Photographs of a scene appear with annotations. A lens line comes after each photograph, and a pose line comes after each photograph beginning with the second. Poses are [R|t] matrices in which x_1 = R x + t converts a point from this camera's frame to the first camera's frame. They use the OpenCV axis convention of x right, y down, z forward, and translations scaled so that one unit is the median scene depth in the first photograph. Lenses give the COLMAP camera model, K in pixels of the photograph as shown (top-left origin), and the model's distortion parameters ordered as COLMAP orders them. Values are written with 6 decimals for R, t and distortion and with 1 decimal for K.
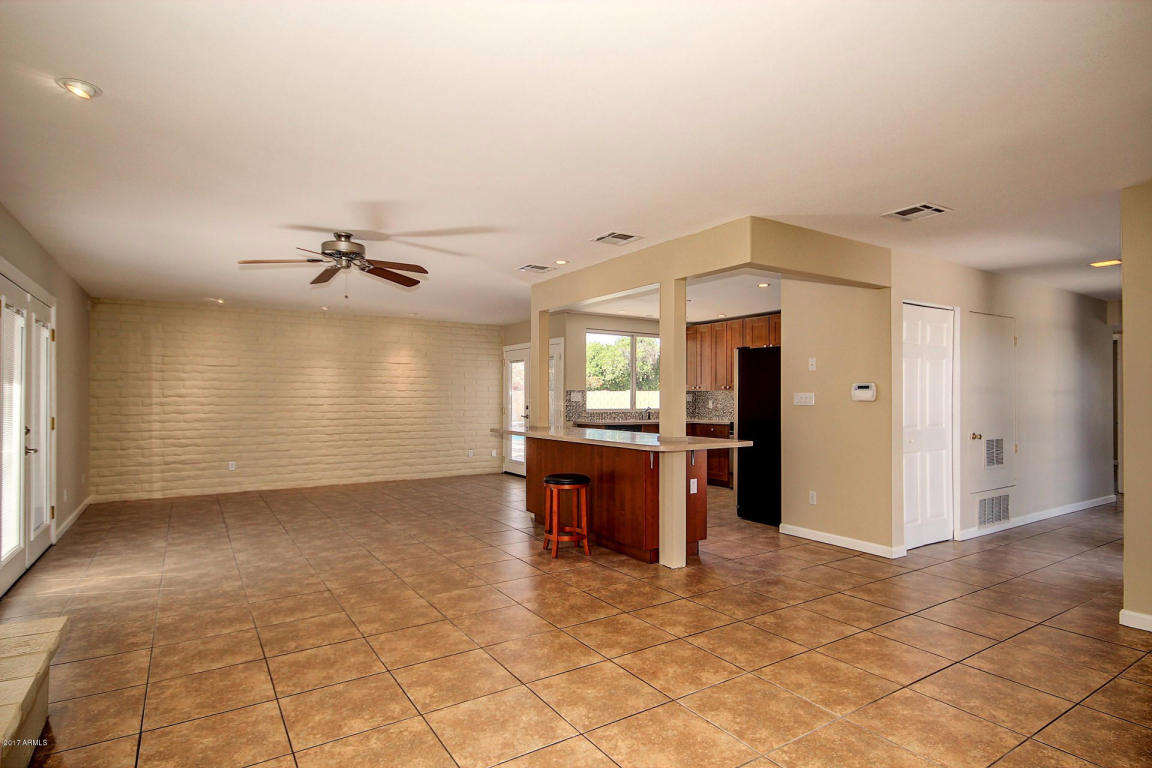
lens RADIAL K [[614.3, 0, 589.7], [0, 614.3, 387.2], [0, 0, 1]] dist [0.003061, 0.004200]
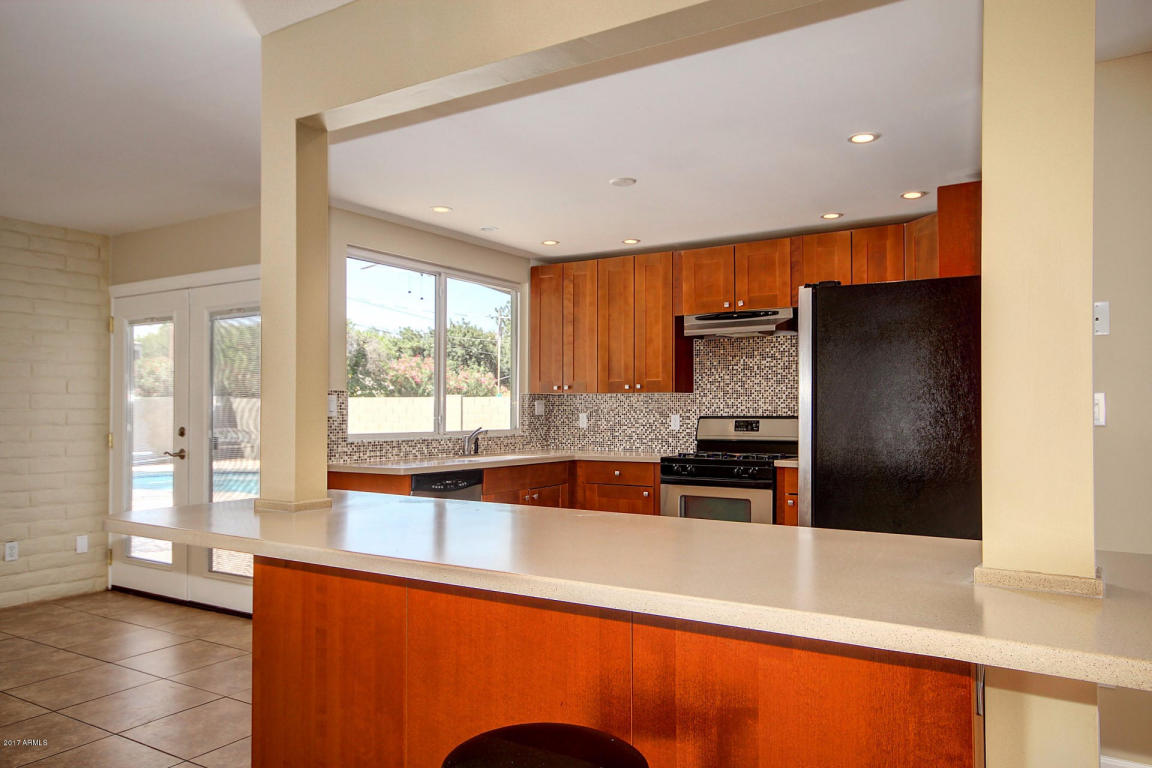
lens RADIAL K [[848.9, 0, 563.6], [0, 848.9, 390.1], [0, 0, 1]] dist [0.073472, 0.001977]
pose [[0.924227, 0.005845, 0.381799, -0.085675], [-0.003982, 0.999976, -0.005670, 0.006696], [-0.381823, 0.003721, 0.924228, 0.358464]]
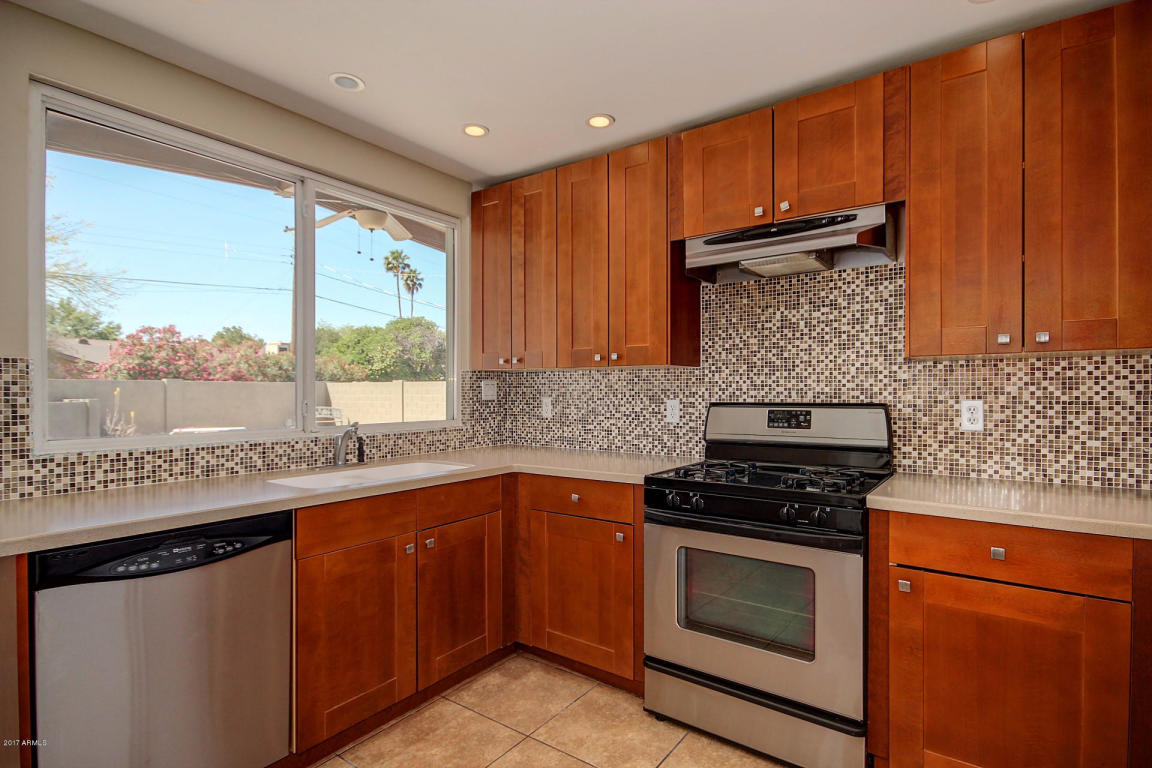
lens RADIAL K [[573.5, 0, 582.6], [0, 573.5, 394.9], [0, 0, 1]] dist [0.001236, 0.001042]
pose [[0.939569, -0.009162, 0.342237, 0.098790], [0.000393, 0.999670, 0.025684, 0.011360], [-0.342359, -0.023997, 0.939263, 0.668618]]
